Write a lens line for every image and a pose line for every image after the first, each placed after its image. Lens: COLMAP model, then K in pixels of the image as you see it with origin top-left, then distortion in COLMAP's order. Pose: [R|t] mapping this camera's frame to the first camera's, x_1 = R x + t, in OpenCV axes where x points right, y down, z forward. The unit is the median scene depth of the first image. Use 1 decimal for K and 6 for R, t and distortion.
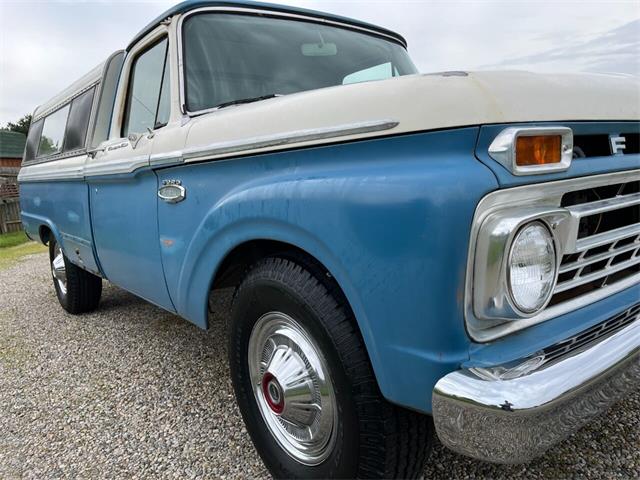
lens RADIAL K [[486.8, 0, 321.4], [0, 486.8, 236.9], [0, 0, 1]] dist [0.082075, -0.121901]
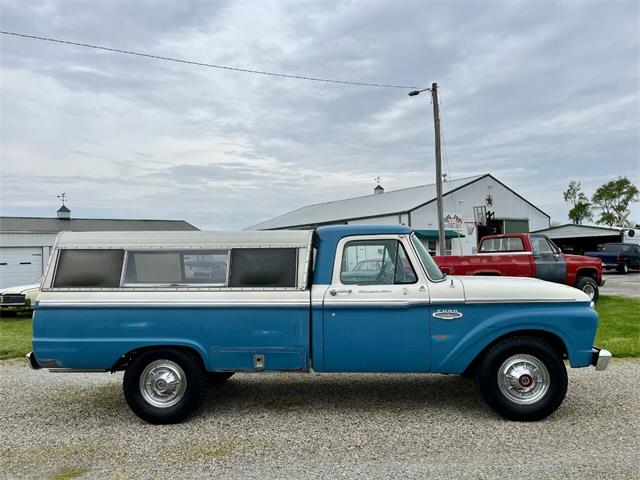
lens RADIAL K [[486.8, 0, 321.4], [0, 486.8, 236.9], [0, 0, 1]] dist [0.082075, -0.121901]
pose [[0.661675, 0.095232, 0.743719, -3.413599], [0.071929, 0.979264, -0.189387, -0.076963], [-0.746333, 0.178808, 0.641105, -0.186528]]
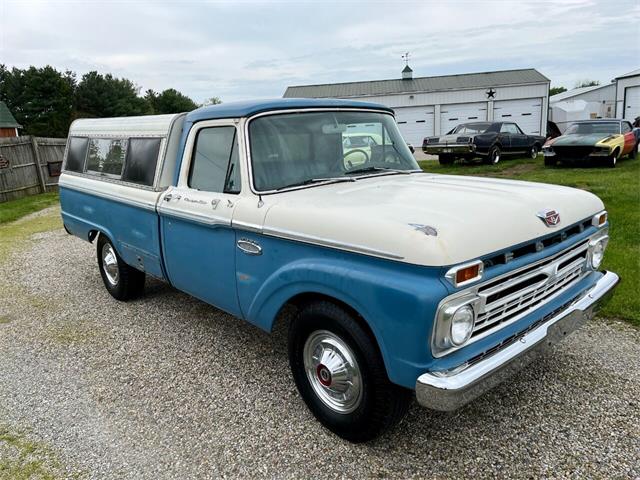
lens RADIAL K [[486.8, 0, 321.4], [0, 486.8, 236.9], [0, 0, 1]] dist [0.082075, -0.121901]
pose [[0.997304, 0.015724, 0.071679, -0.253901], [-0.021712, 0.996268, 0.083544, -0.350810], [-0.070098, -0.084875, 0.993923, -0.773557]]
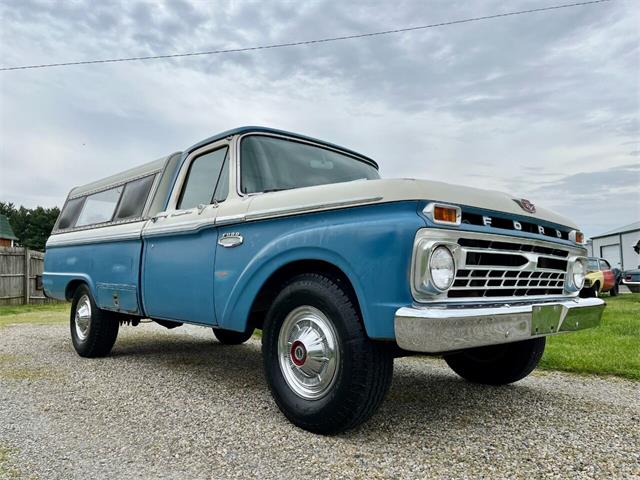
lens RADIAL K [[484.9, 0, 324.3], [0, 484.9, 240.4], [0, 0, 1]] dist [0.079845, -0.109632]
pose [[0.993188, 0.081665, 0.083116, -0.187117], [-0.061799, 0.973895, -0.218426, 0.309970], [-0.098784, 0.211801, 0.972308, -0.727242]]
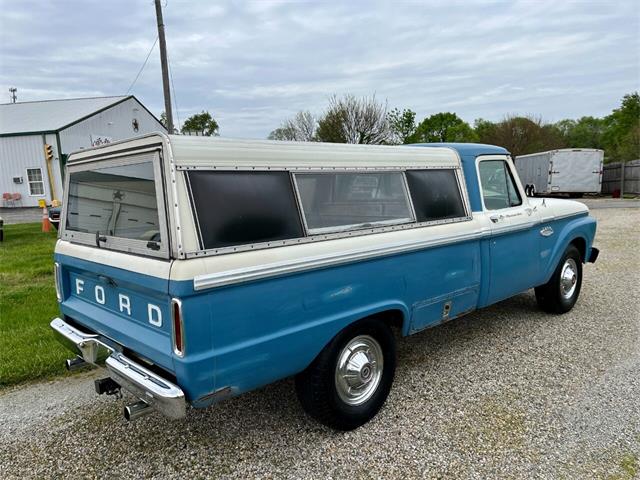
lens RADIAL K [[484.9, 0, 324.3], [0, 484.9, 240.4], [0, 0, 1]] dist [0.079845, -0.109632]
pose [[-0.086389, -0.052884, 0.994857, -3.734084], [0.177967, 0.981709, 0.067639, -0.580219], [-0.980237, 0.182895, -0.075397, 3.159612]]
